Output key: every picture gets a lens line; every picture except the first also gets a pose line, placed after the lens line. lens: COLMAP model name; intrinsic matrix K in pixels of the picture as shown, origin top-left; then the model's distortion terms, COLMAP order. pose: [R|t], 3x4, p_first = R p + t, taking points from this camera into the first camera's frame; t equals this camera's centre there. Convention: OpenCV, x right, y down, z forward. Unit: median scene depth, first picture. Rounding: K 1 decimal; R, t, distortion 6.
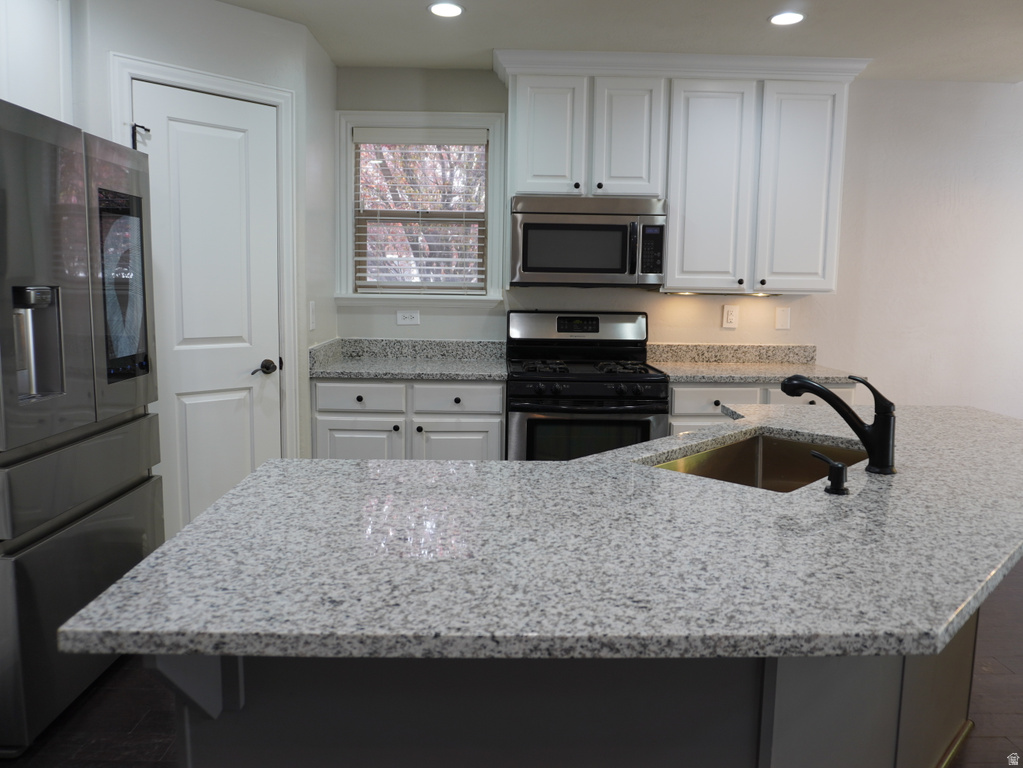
lens RADIAL K [[773.9, 0, 511.3], [0, 773.9, 381.1], [0, 0, 1]] dist [-0.043139, 0.028314]
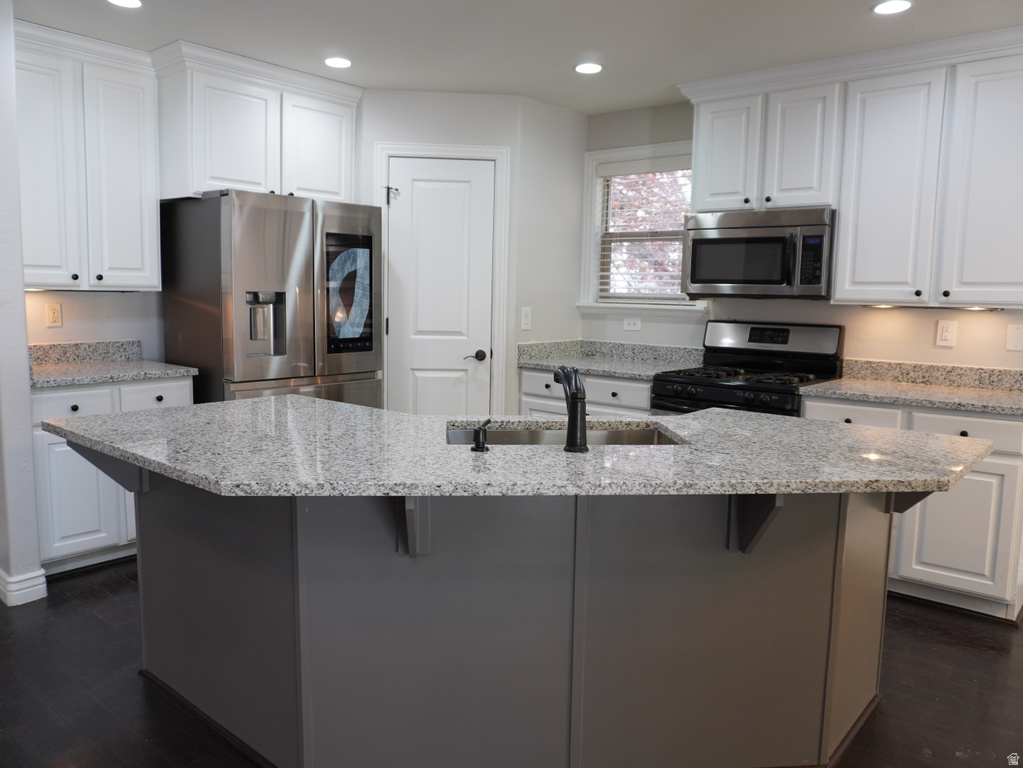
lens RADIAL K [[773.9, 0, 513.0], [0, 773.9, 382.4], [0, 0, 1]] dist [-0.043139, 0.028314]
pose [[0.751985, 0.076140, -0.654768, 0.540461], [-0.088907, 0.995946, 0.013707, 0.004232], [0.653157, 0.047906, 0.755705, 0.022792]]
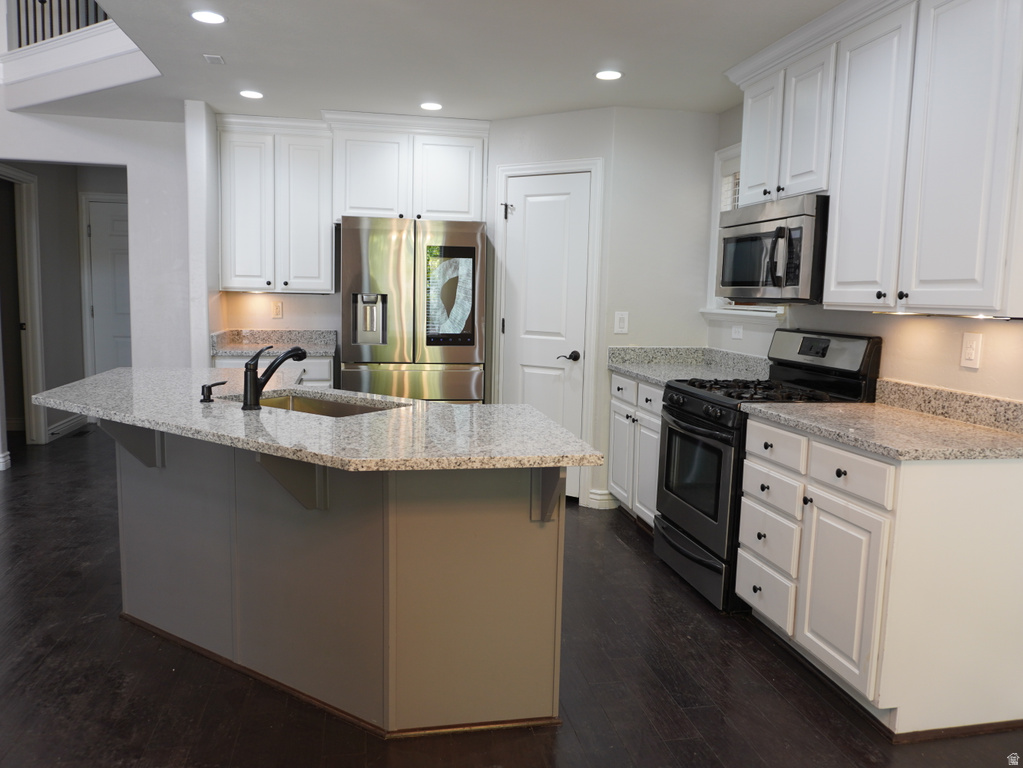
lens RADIAL K [[773.9, 0, 510.6], [0, 773.9, 381.5], [0, 0, 1]] dist [-0.043139, 0.028314]
pose [[0.171654, 0.101193, -0.979946, 0.943883], [-0.142984, 0.986737, 0.076848, -0.057225], [0.974726, 0.126926, 0.183846, 0.559232]]
